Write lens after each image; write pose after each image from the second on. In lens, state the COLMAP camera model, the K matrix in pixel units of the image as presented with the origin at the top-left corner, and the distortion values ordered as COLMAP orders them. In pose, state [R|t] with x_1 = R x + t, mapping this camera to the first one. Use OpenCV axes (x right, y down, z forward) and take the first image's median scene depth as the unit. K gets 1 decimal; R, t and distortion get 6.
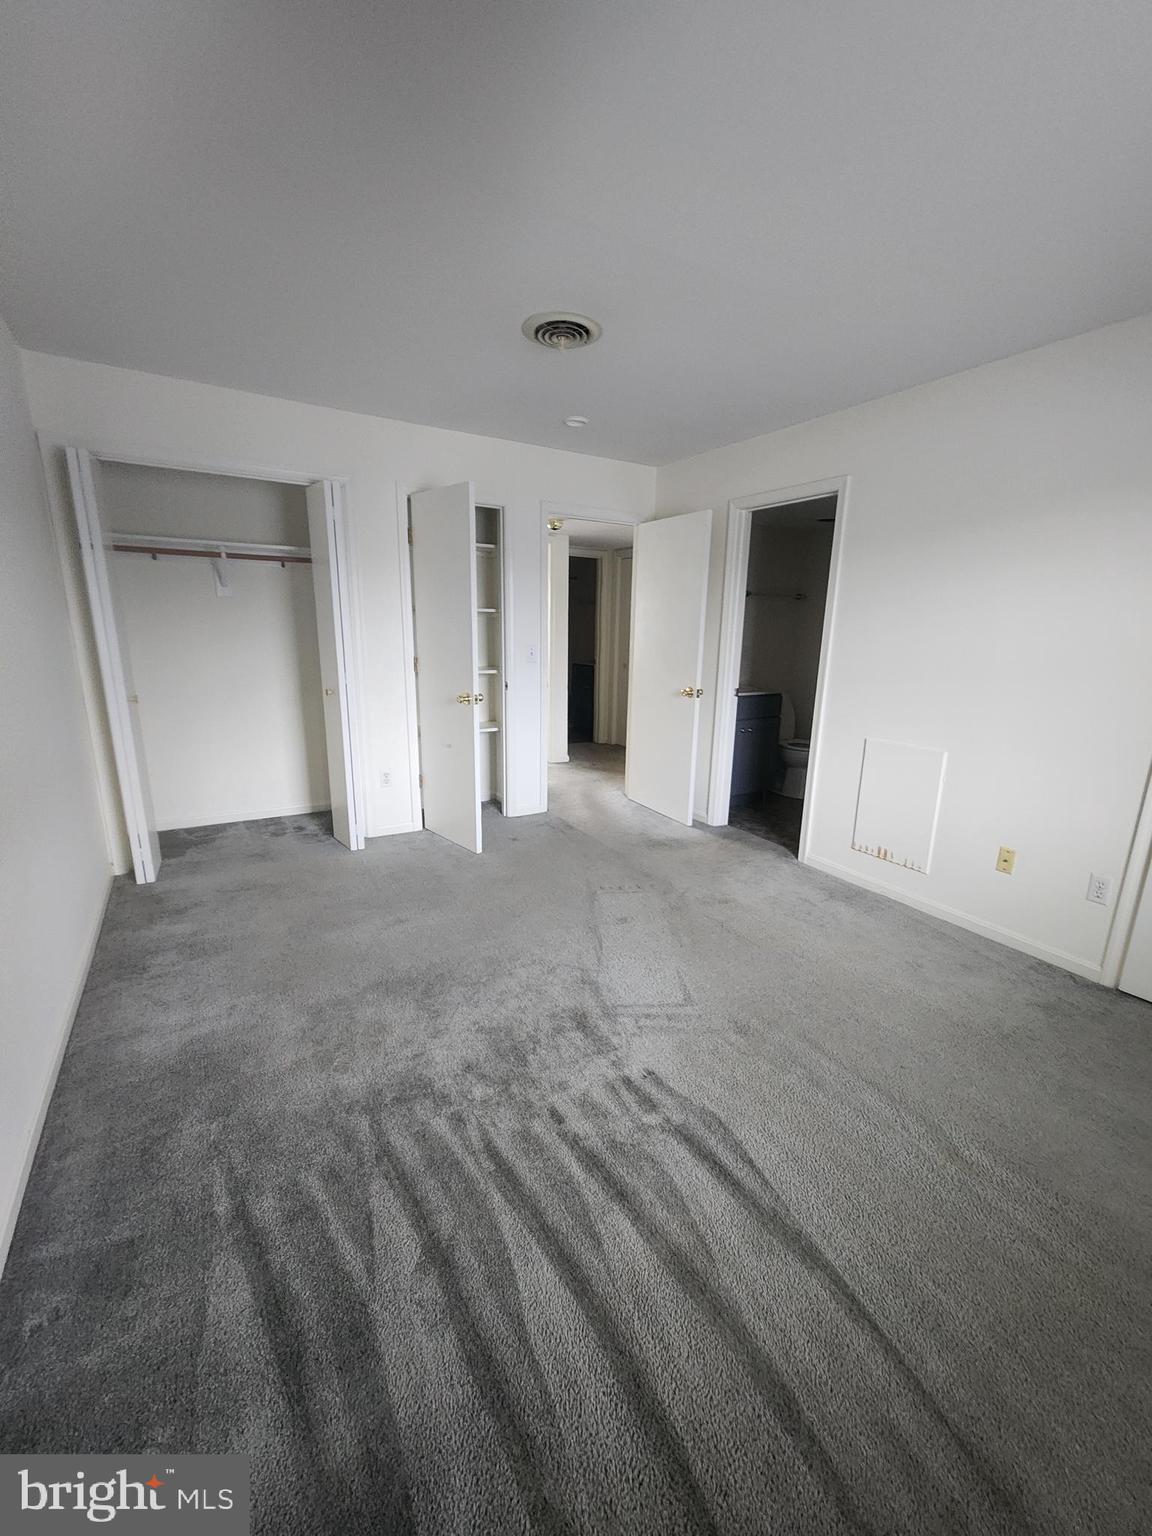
lens RADIAL K [[626.3, 0, 575.5], [0, 626.3, 777.9], [0, 0, 1]] dist [0.009300, -0.000758]
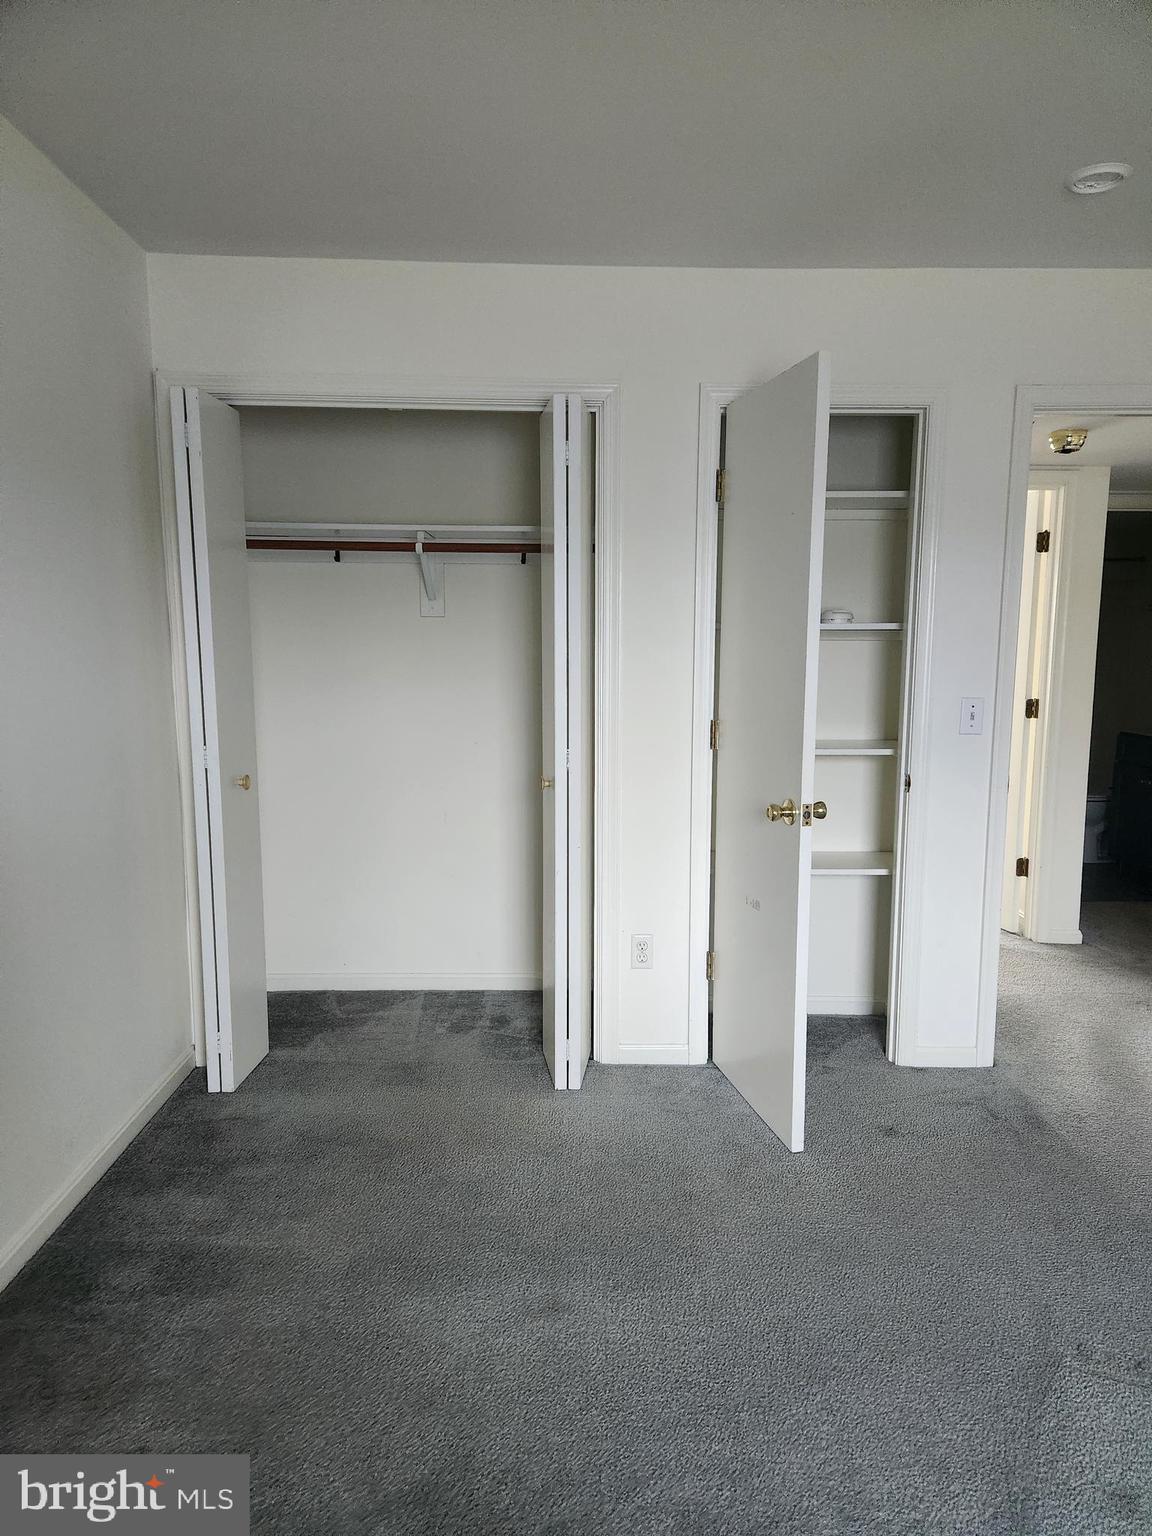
lens RADIAL K [[1036.1, 0, 569.3], [0, 1036.1, 795.1], [0, 0, 1]] dist [0.051882, -0.024869]
pose [[0.869590, 0.053102, -0.490911, 0.057717], [-0.105366, 0.991257, -0.079418, -0.056142], [0.482402, 0.120786, 0.867582, 0.235459]]
